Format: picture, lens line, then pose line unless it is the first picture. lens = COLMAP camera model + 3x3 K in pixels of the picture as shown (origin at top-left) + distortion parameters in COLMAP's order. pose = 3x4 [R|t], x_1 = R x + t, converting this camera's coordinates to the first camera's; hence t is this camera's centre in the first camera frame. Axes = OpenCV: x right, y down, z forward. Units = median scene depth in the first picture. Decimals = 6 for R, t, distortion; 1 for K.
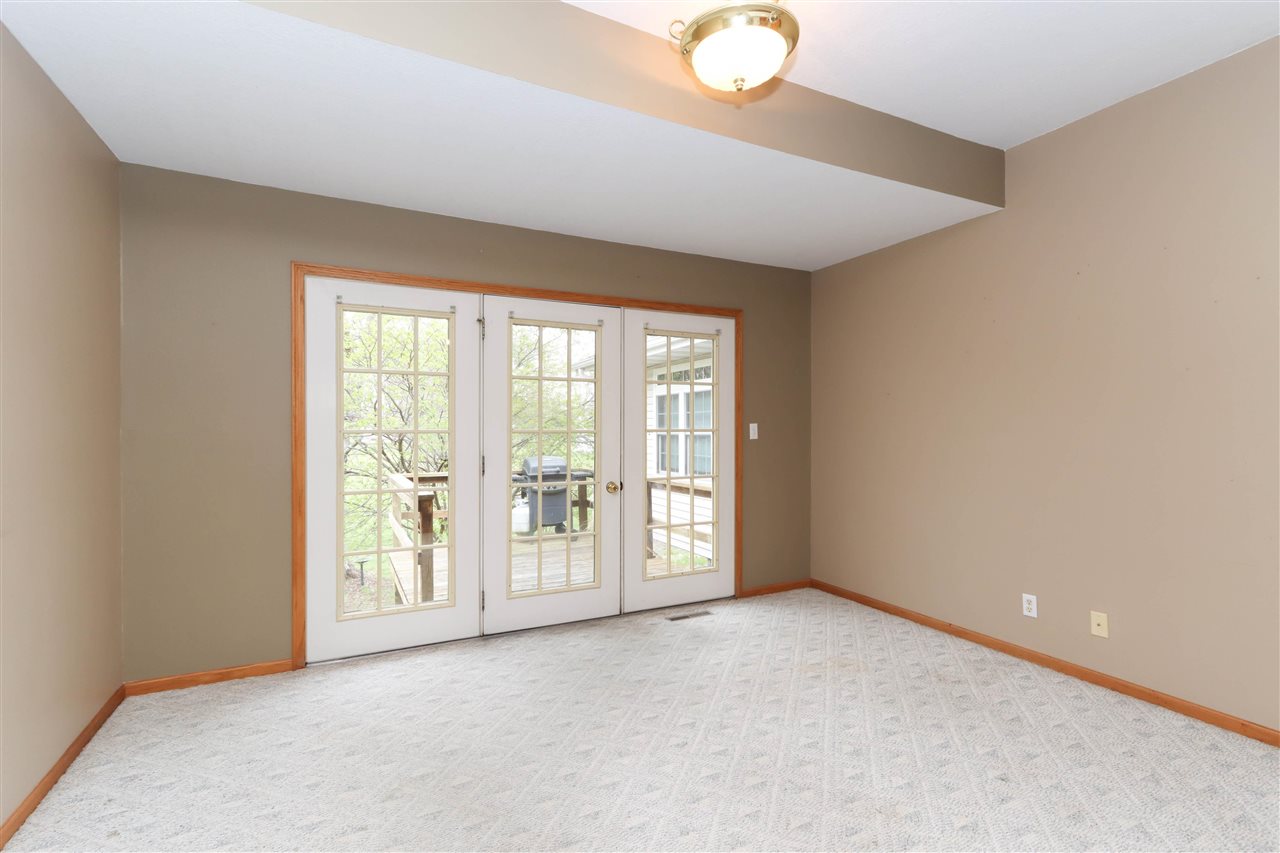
lens RADIAL K [[595.7, 0, 637.8], [0, 595.7, 428.5], [0, 0, 1]] dist [0.002388, 0.006481]
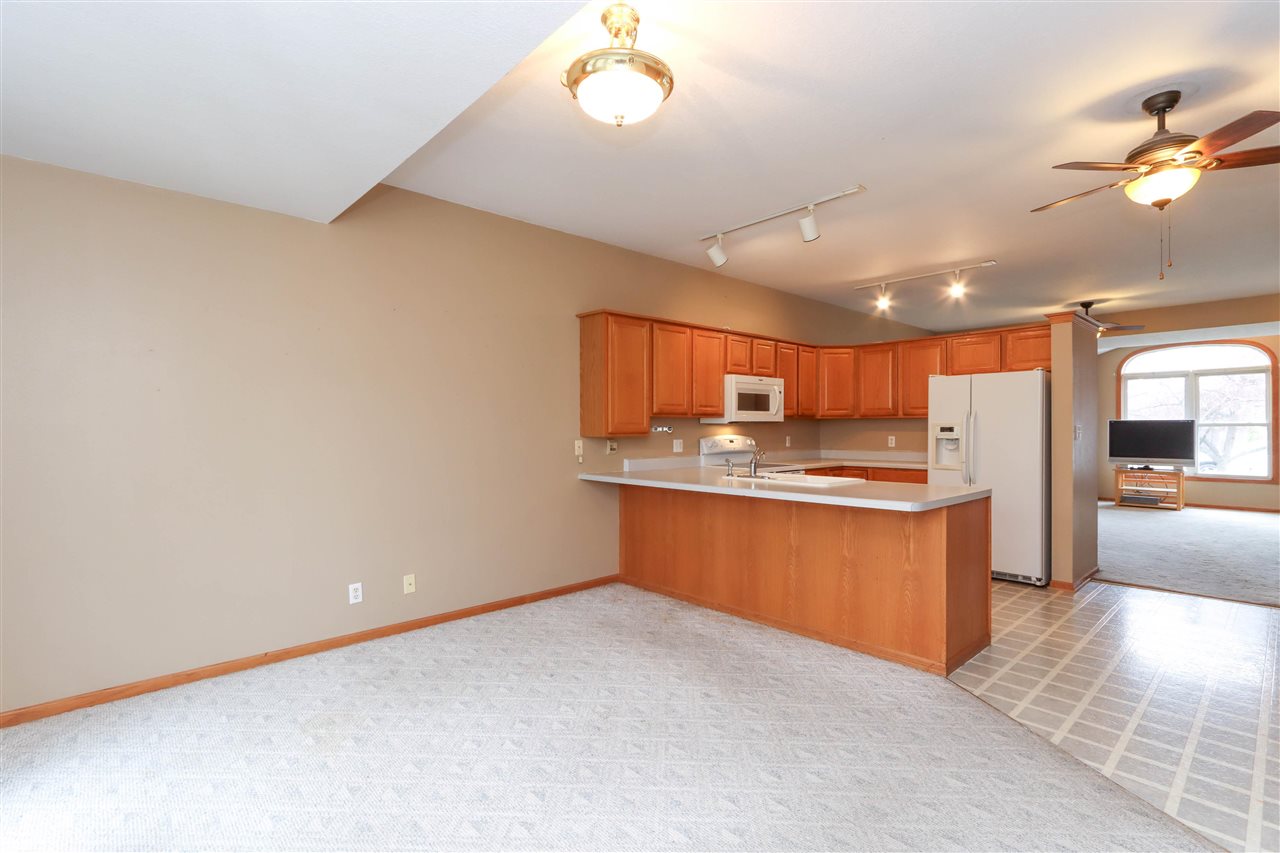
lens RADIAL K [[595.7, 0, 637.8], [0, 595.7, 428.5], [0, 0, 1]] dist [0.002388, 0.006481]
pose [[-0.274720, -0.001001, 0.961524, -0.476365], [0.008172, 0.999961, 0.003376, -0.009669], [-0.961490, 0.008785, -0.274701, 0.677178]]
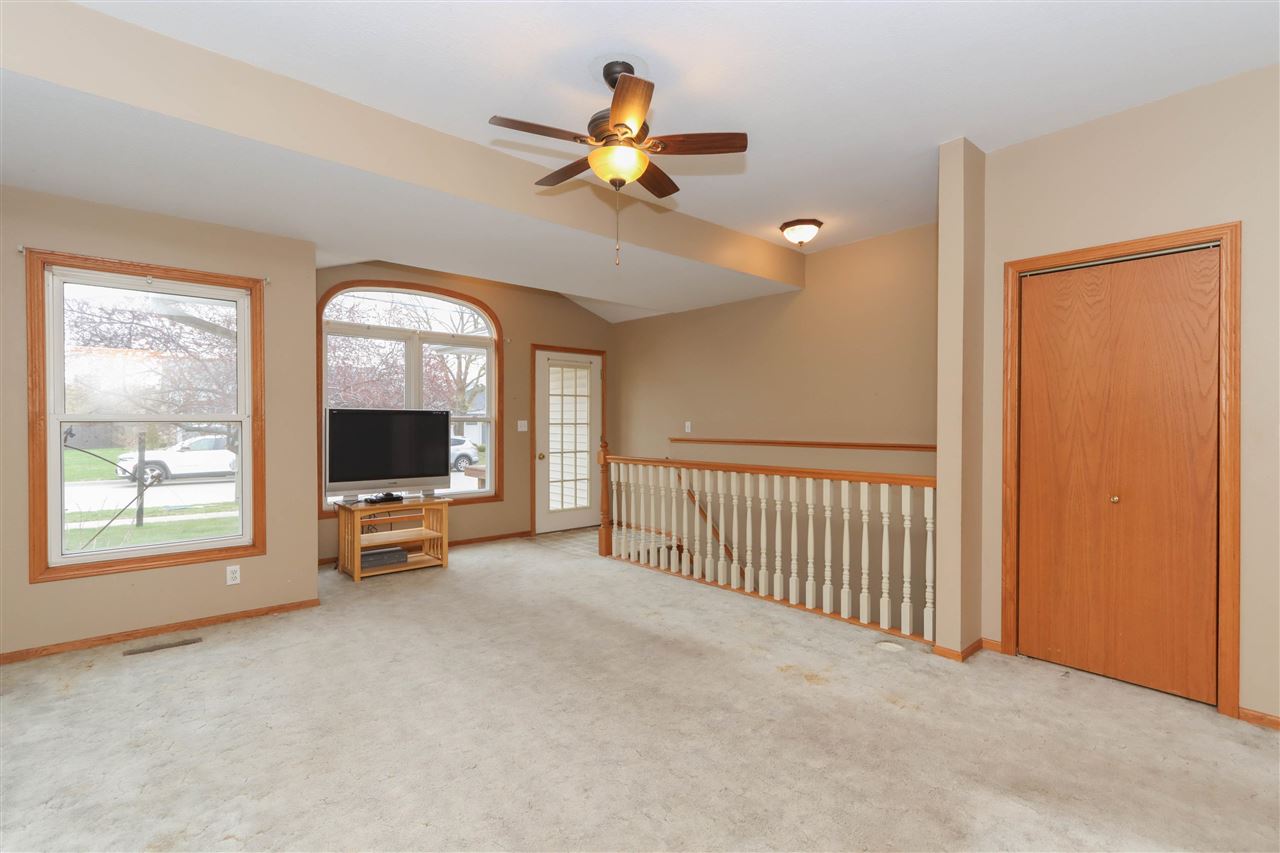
lens RADIAL K [[595.7, 0, 637.8], [0, 595.7, 428.5], [0, 0, 1]] dist [0.002388, 0.006481]
pose [[-0.966277, -0.004386, -0.257468, 1.133836], [-0.008312, 0.999865, 0.014164, 0.000592], [0.257371, 0.015826, -0.966183, -0.589125]]
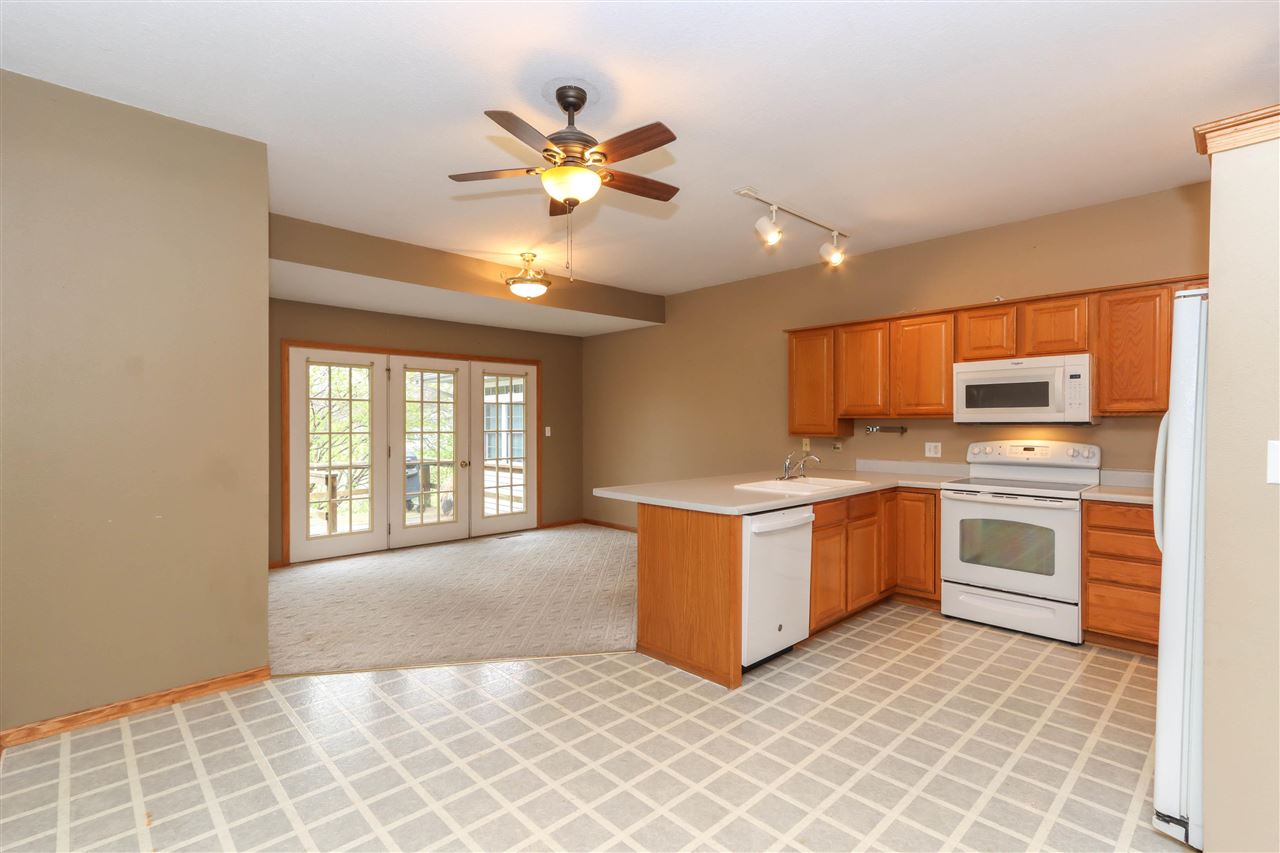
lens RADIAL K [[595.7, 0, 637.8], [0, 595.7, 428.5], [0, 0, 1]] dist [0.002388, 0.006481]
pose [[0.955101, -0.002264, 0.296271, -0.077967], [0.001026, 0.999990, 0.004334, -0.013533], [-0.296278, -0.003836, 0.955094, -0.848928]]
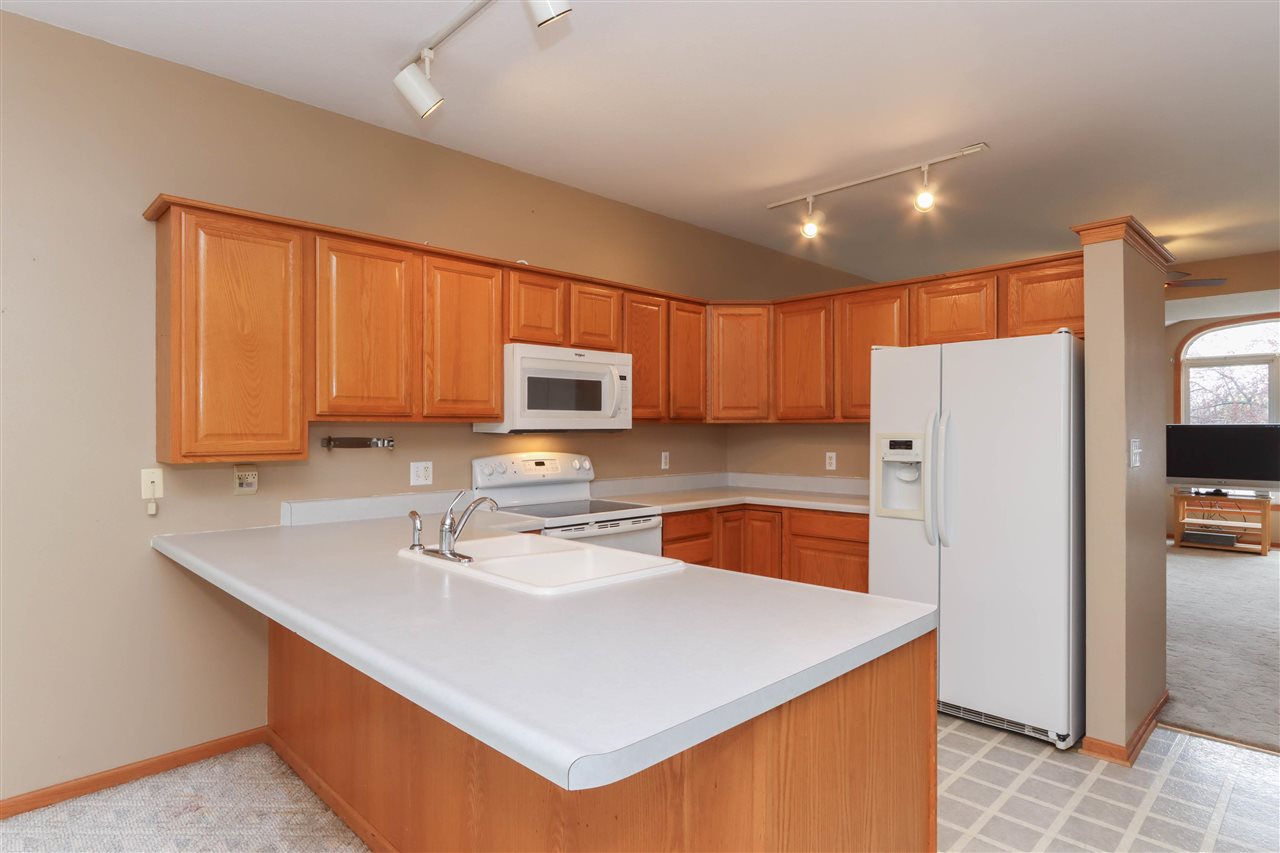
lens RADIAL K [[698.3, 0, 639.9], [0, 698.3, 426.3], [0, 0, 1]] dist [-0.005398, 0.002225]
pose [[-0.308047, 0.005028, 0.951358, -0.079408], [0.007332, 0.999969, -0.002911, -0.020233], [-0.951343, 0.006079, -0.308075, 0.189836]]
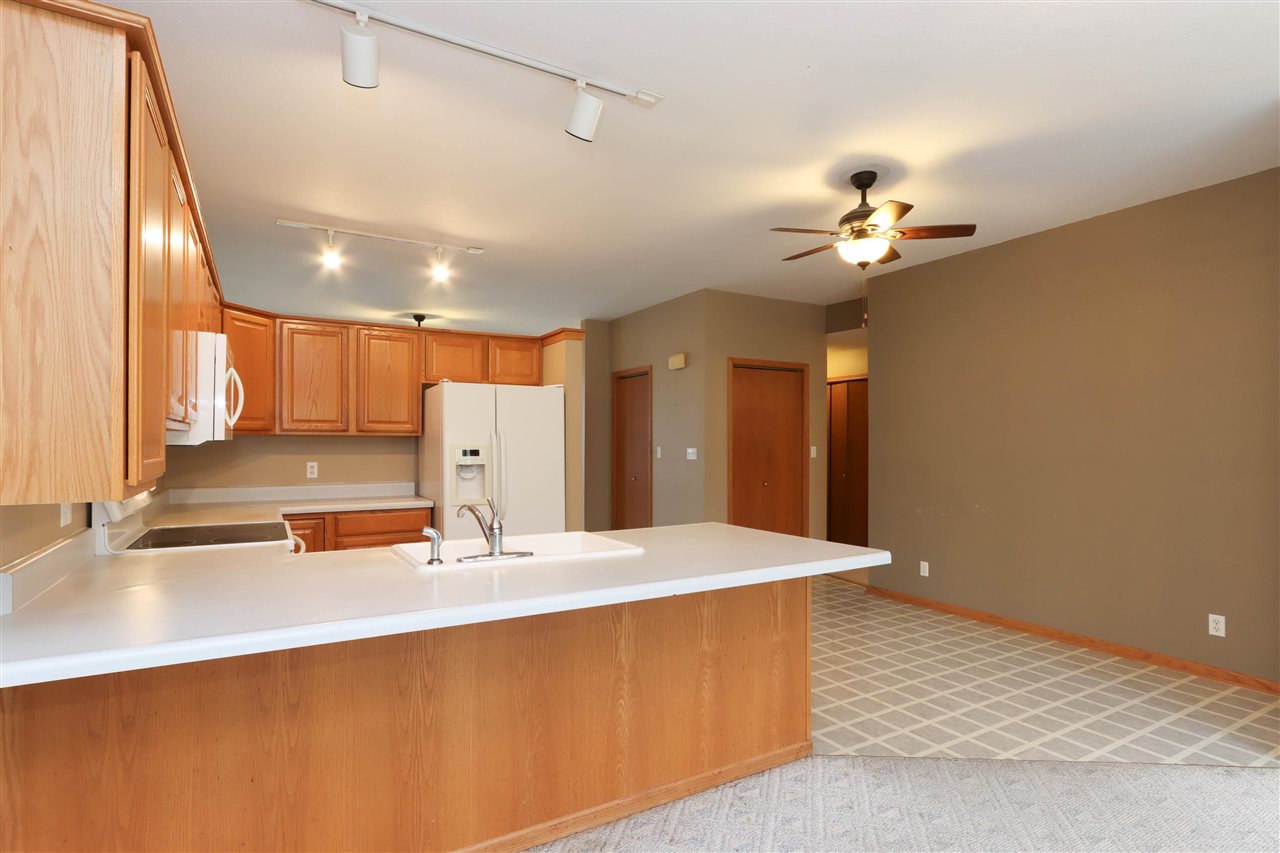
lens RADIAL K [[646.2, 0, 639.9], [0, 646.2, 442.3], [0, 0, 1]] dist [-0.002010, -0.000103]
pose [[-0.997779, -0.003612, -0.066508, 0.444368], [-0.004073, 0.999969, 0.006804, -0.024356], [0.066482, 0.007060, -0.997763, 0.771000]]
